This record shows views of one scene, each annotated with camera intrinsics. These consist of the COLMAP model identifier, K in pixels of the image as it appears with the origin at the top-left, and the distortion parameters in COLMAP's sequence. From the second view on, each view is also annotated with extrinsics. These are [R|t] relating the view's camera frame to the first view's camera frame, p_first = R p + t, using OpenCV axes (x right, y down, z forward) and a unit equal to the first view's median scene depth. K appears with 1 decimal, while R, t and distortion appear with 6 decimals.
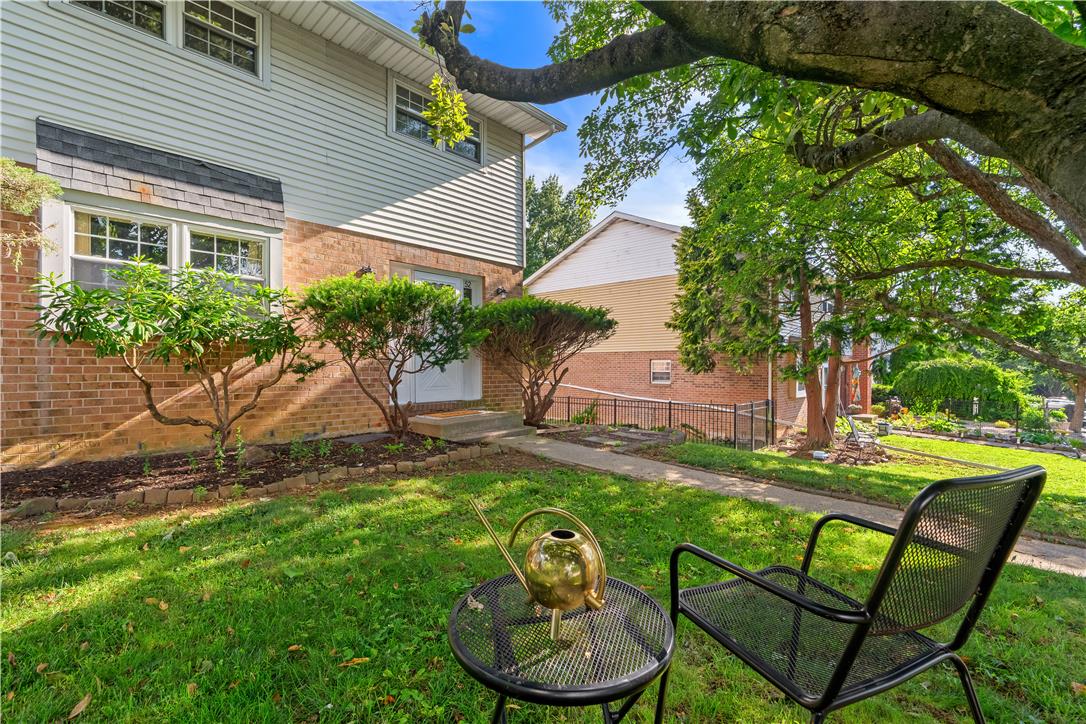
lens RADIAL K [[491.2, 0, 542.3], [0, 491.2, 366.1], [0, 0, 1]] dist [0.000063, 0.000185]
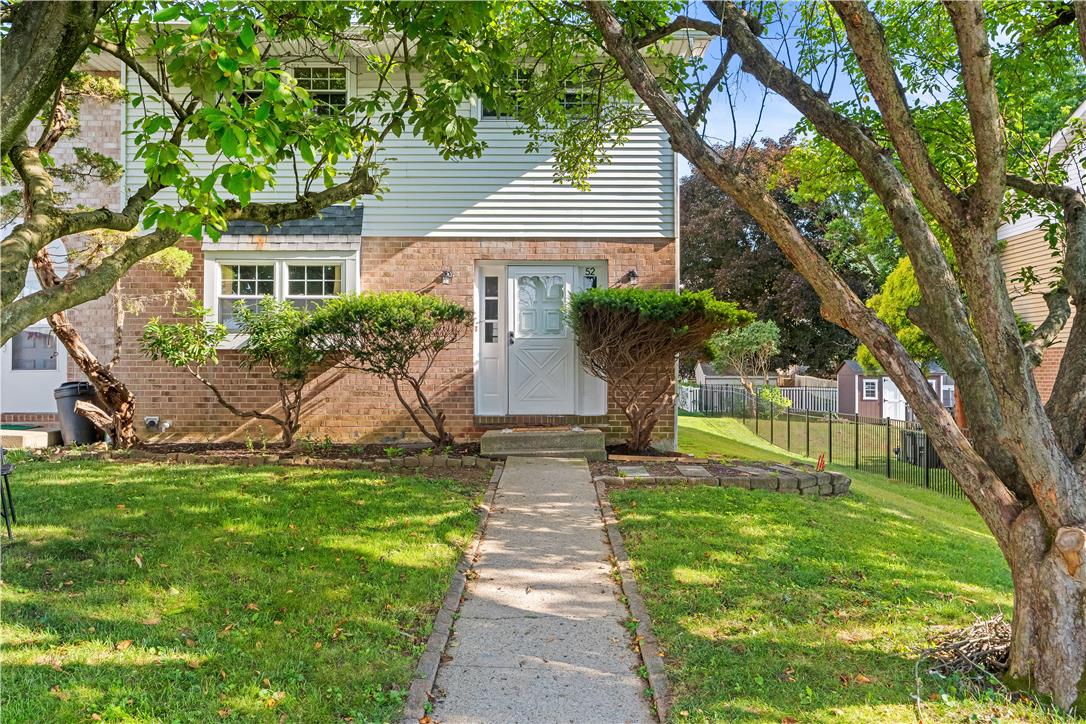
lens RADIAL K [[844.4, 0, 543.5], [0, 844.4, 363.6], [0, 0, 1]] dist [0.008895, 0.000566]
pose [[0.687978, -0.011831, -0.725635, 1.057356], [-0.000172, 0.999864, -0.016466, 0.008951], [0.725732, 0.011453, 0.687883, -0.007151]]
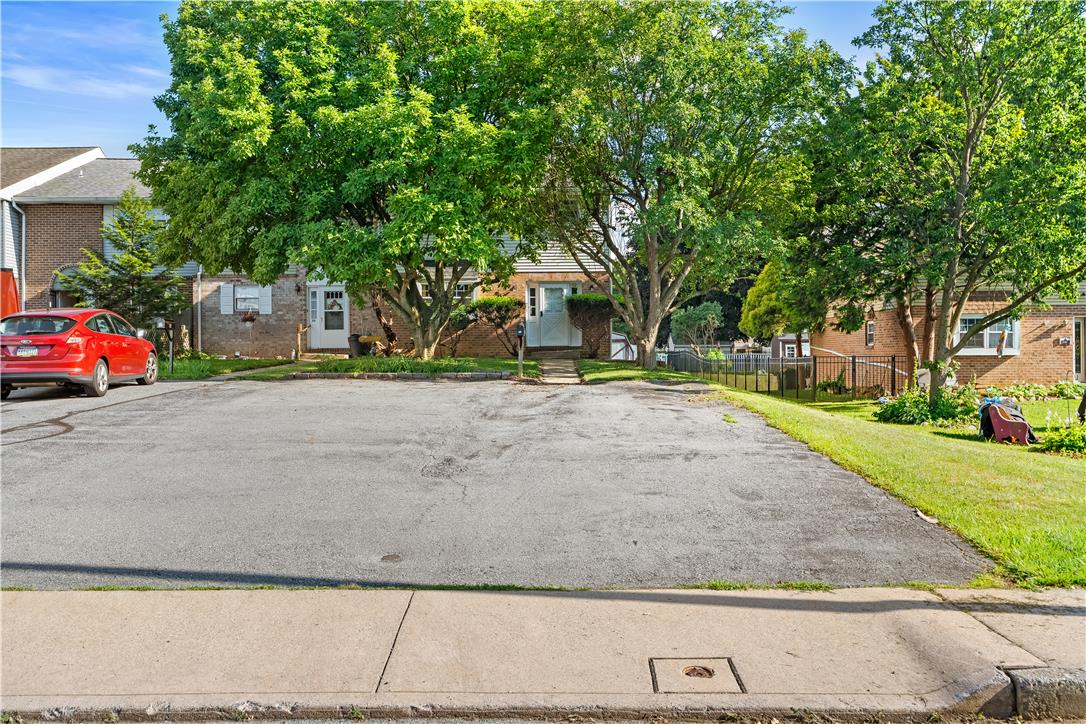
lens RADIAL K [[1001.8, 0, 541.7], [0, 1001.8, 361.9], [0, 0, 1]] dist [-0.000366, 0.000000]
pose [[0.689315, -0.008397, -0.724413, 3.378713], [0.007851, 0.999961, -0.004121, 0.189364], [0.724419, -0.002847, 0.689354, -2.316457]]
